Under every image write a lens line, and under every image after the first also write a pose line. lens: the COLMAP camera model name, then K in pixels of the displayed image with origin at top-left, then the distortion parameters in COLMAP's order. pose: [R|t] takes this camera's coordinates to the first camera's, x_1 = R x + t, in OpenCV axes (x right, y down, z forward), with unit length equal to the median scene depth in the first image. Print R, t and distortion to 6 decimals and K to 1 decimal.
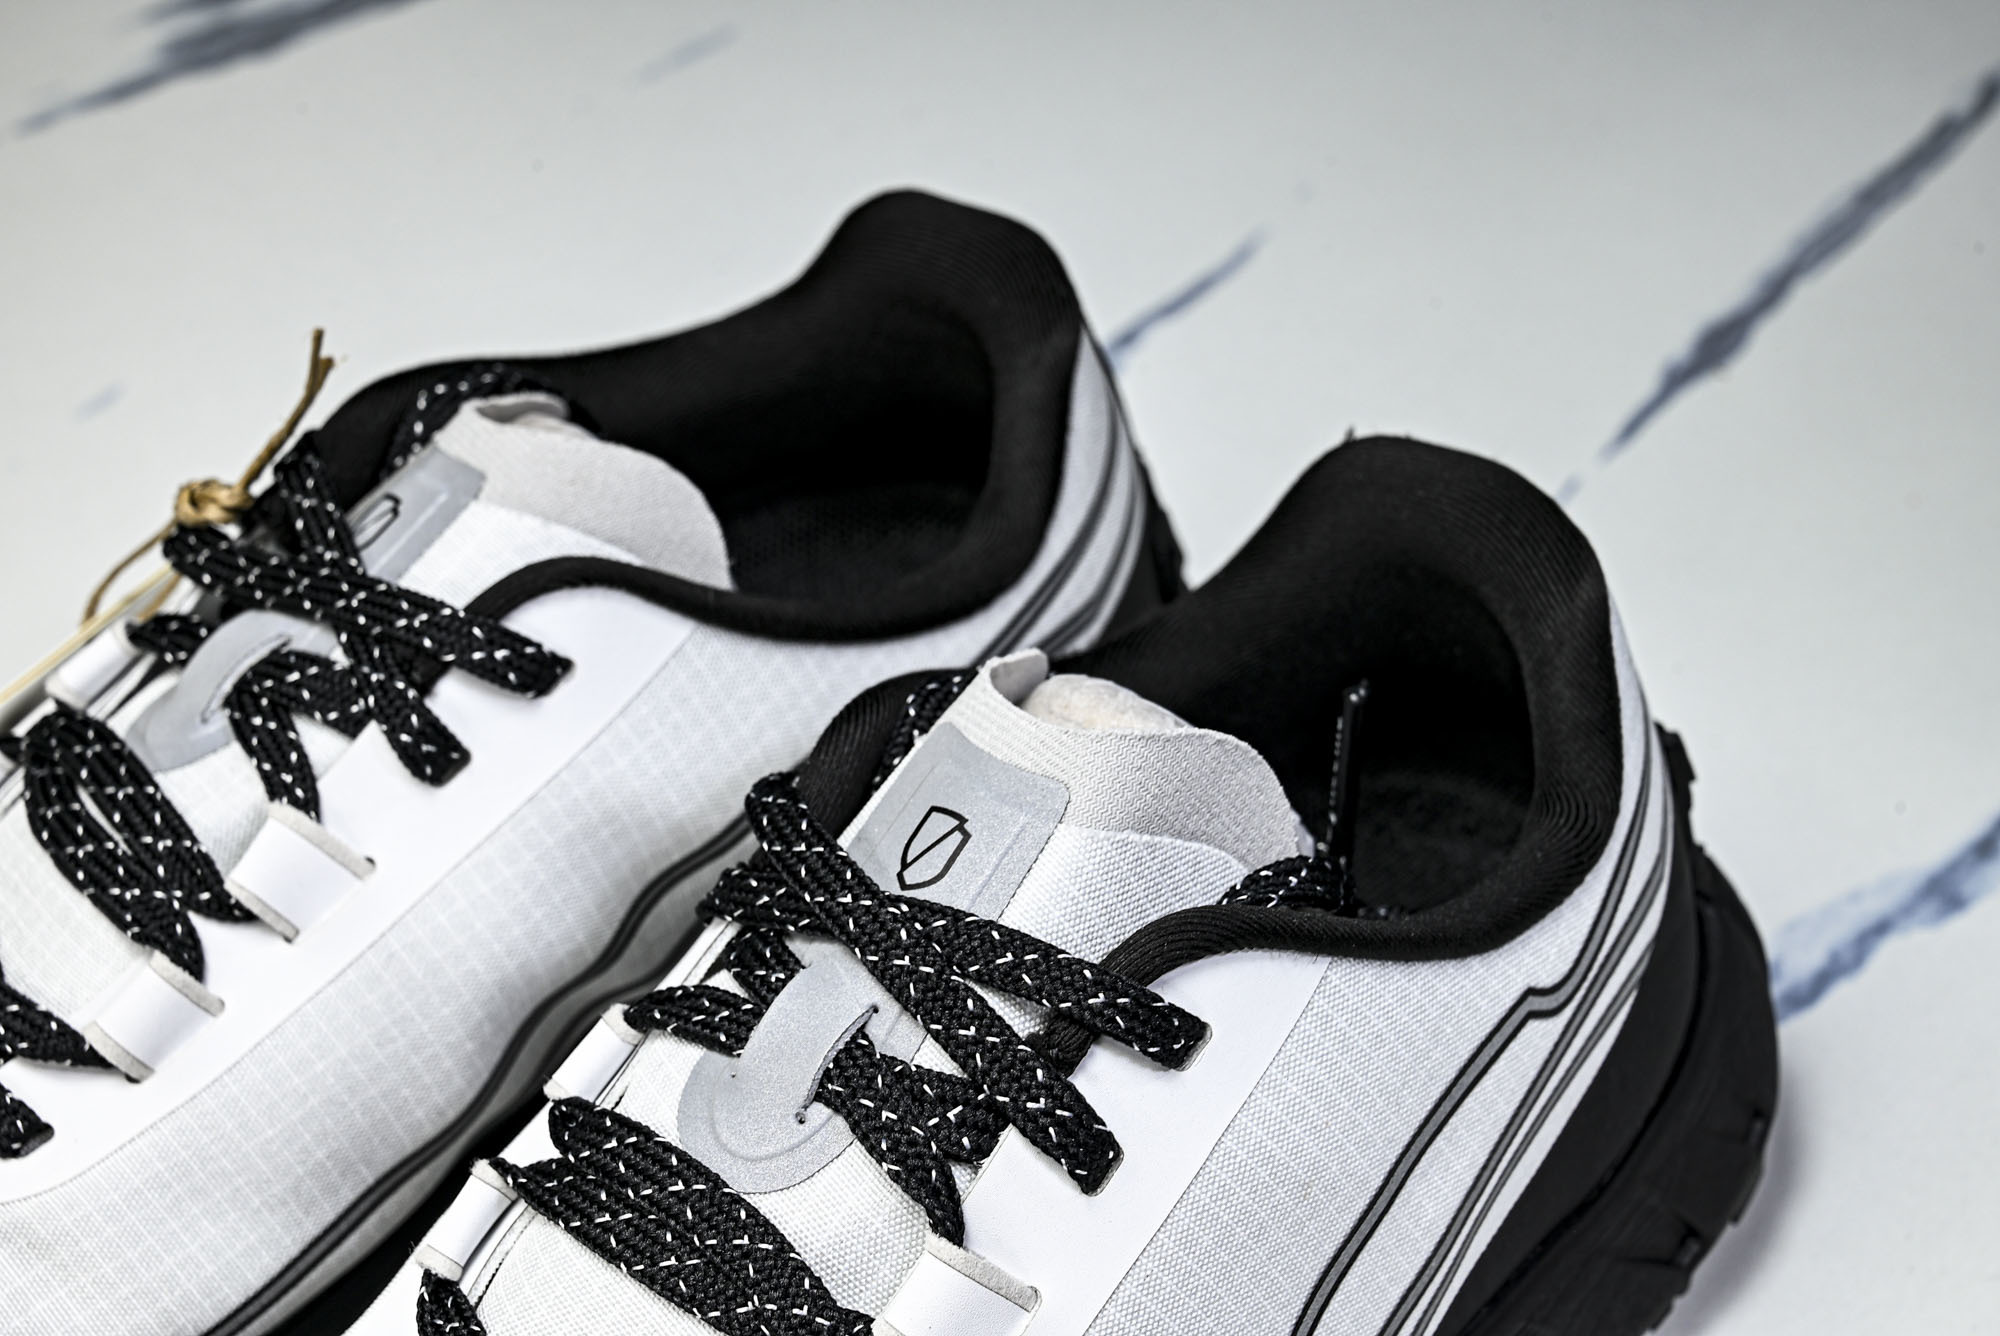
lens RADIAL K [[3586.7, 0, 1002.2], [0, 3586.7, 664.0], [0, 0, 1]] dist [-0.039480, 0.000000]
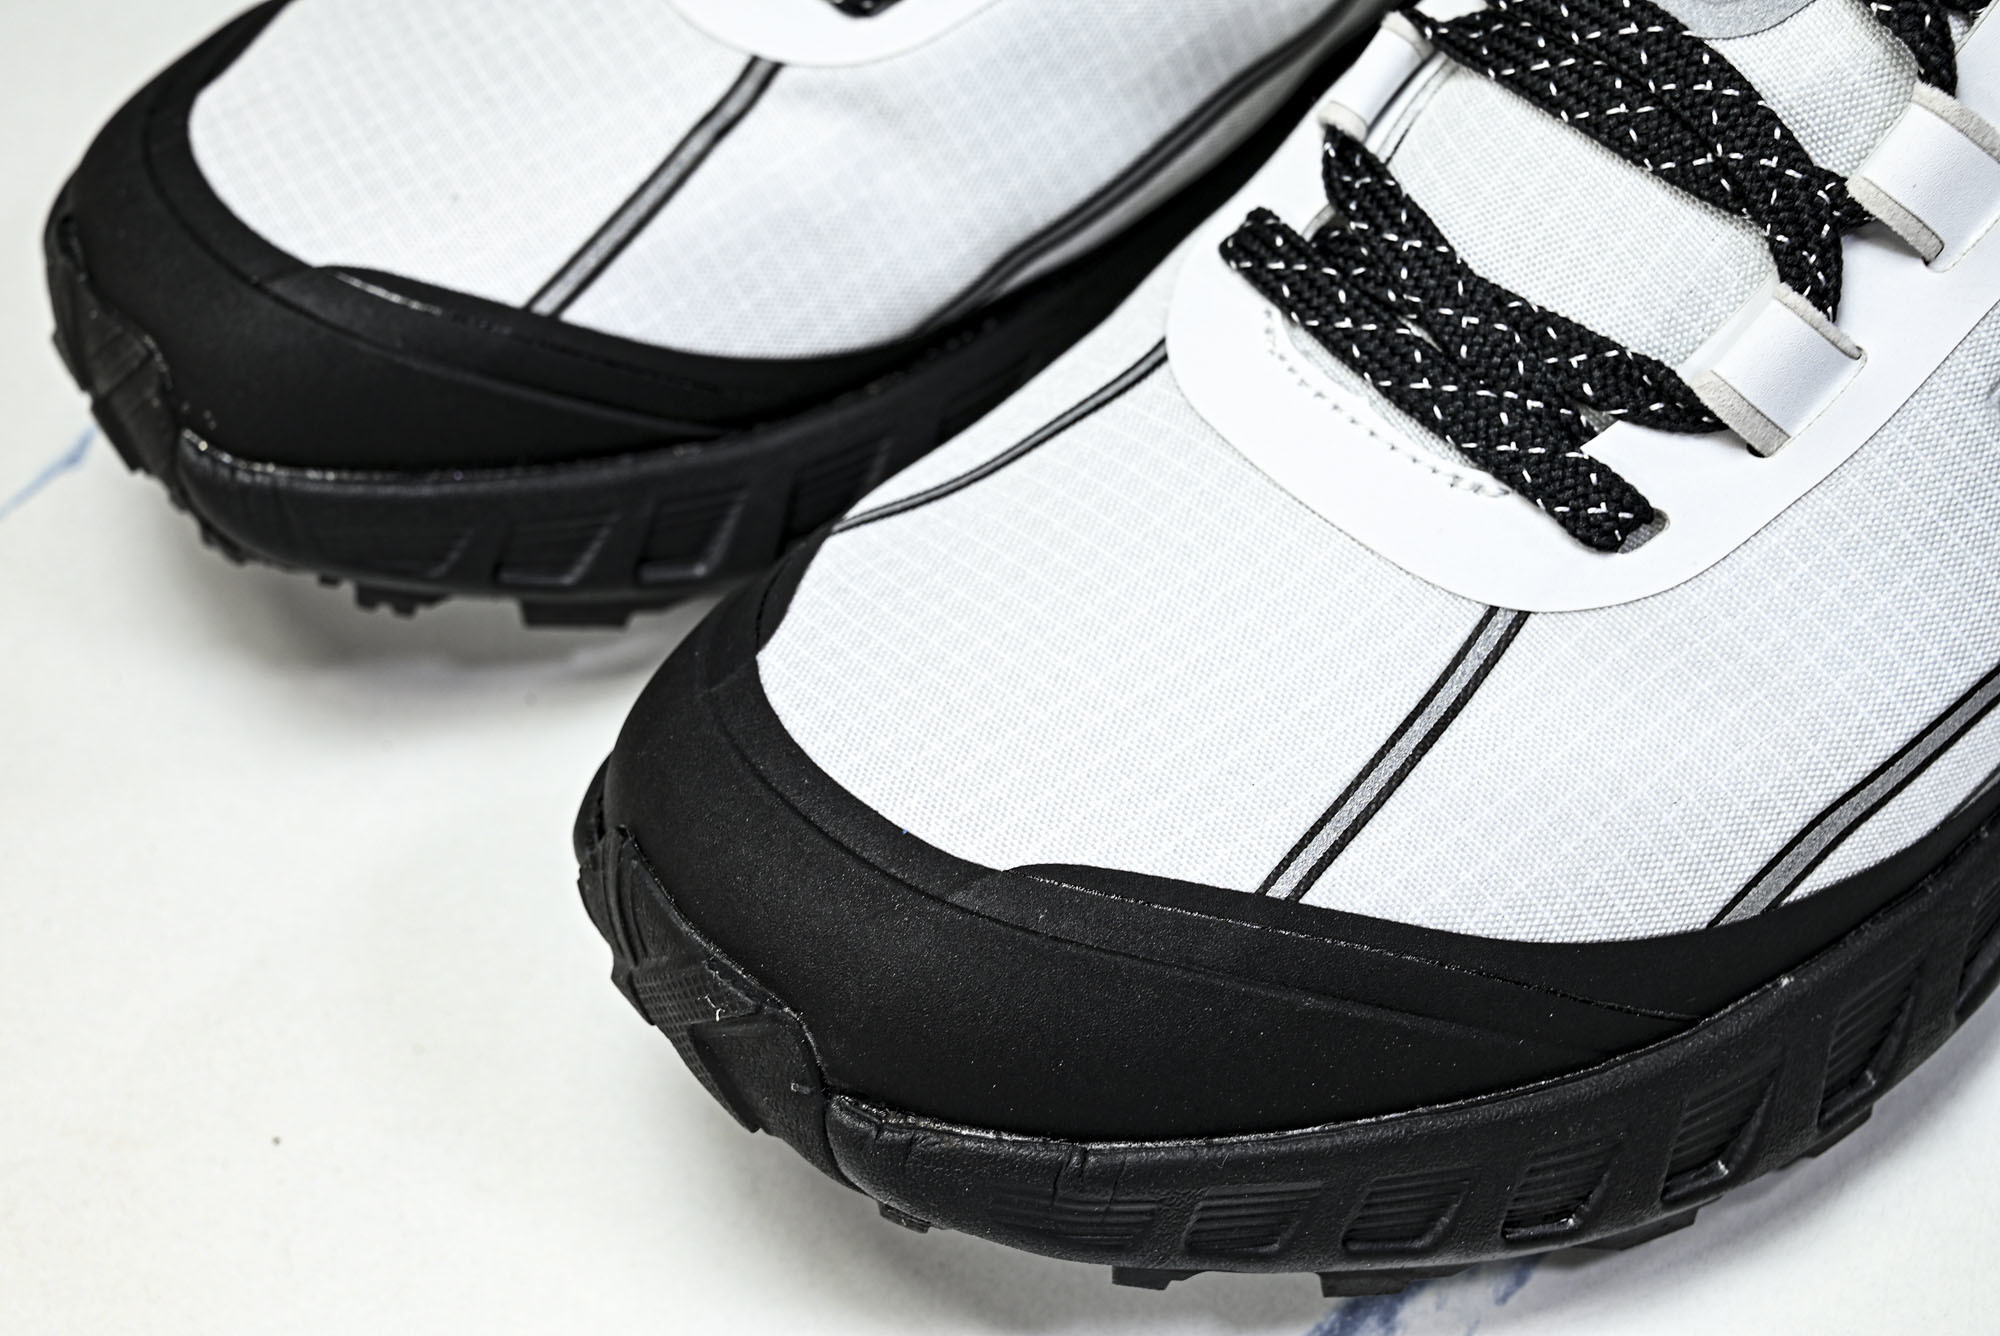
lens RADIAL K [[3586.7, 0, 997.3], [0, 3586.7, 666.5], [0, 0, 1]] dist [-0.039480, 0.000000]
pose [[0.990237, 0.063710, -0.123986, -0.126653], [-0.039681, 0.981481, 0.187406, 0.140695], [0.133630, -0.180656, 0.974426, 0.065221]]
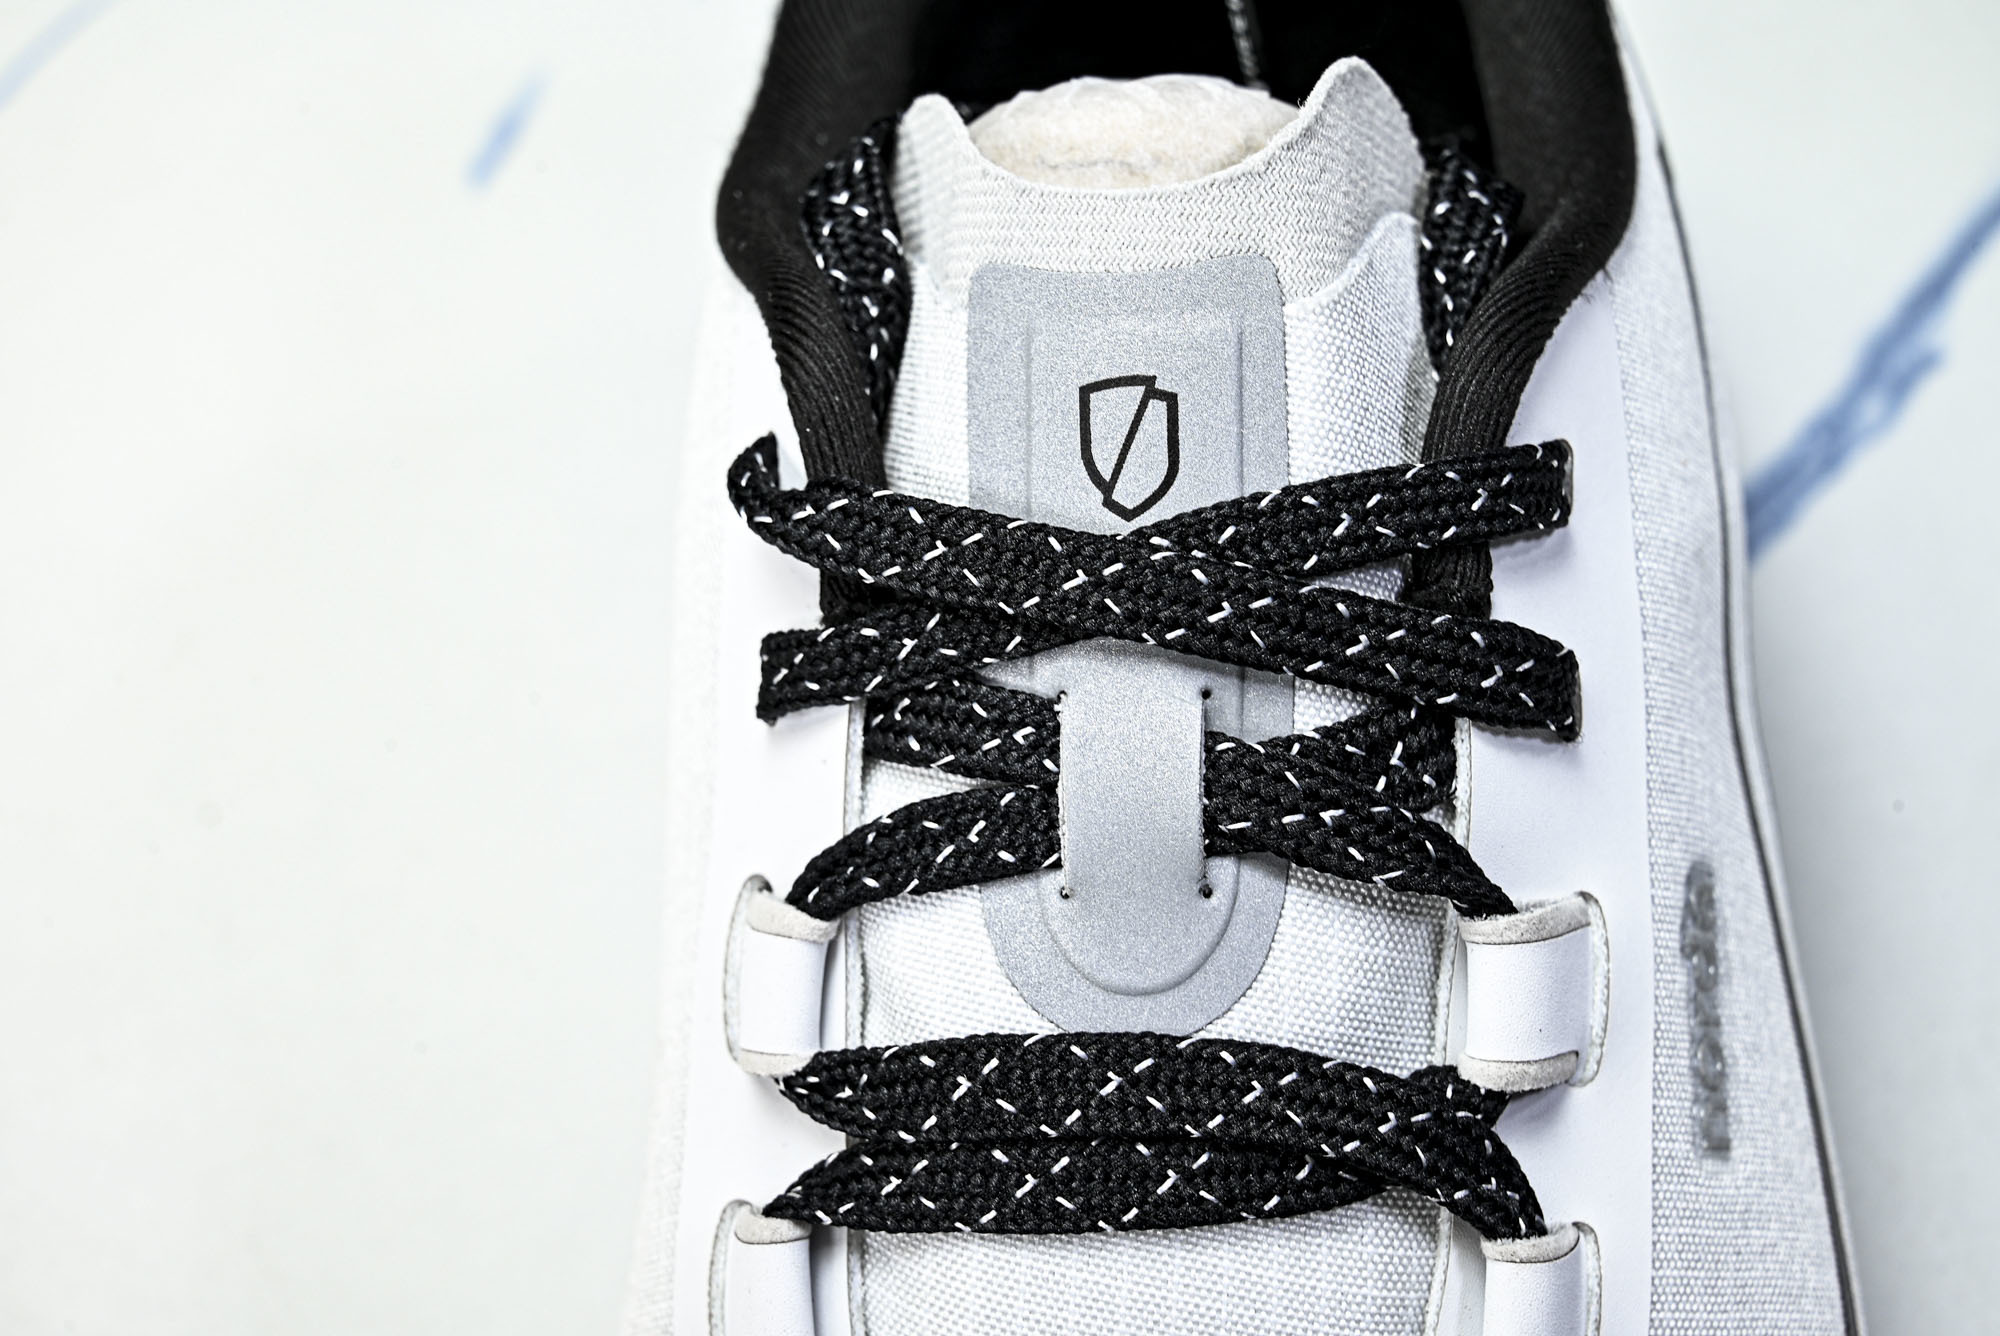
lens RADIAL K [[3586.7, 0, 987.0], [0, 3586.7, 658.3], [0, 0, 1]] dist [-0.039480, 0.000000]
pose [[0.763208, -0.560571, 0.321362, -0.276585], [0.451979, 0.818573, 0.354475, -0.162870], [-0.461767, -0.125289, 0.878108, 0.439591]]
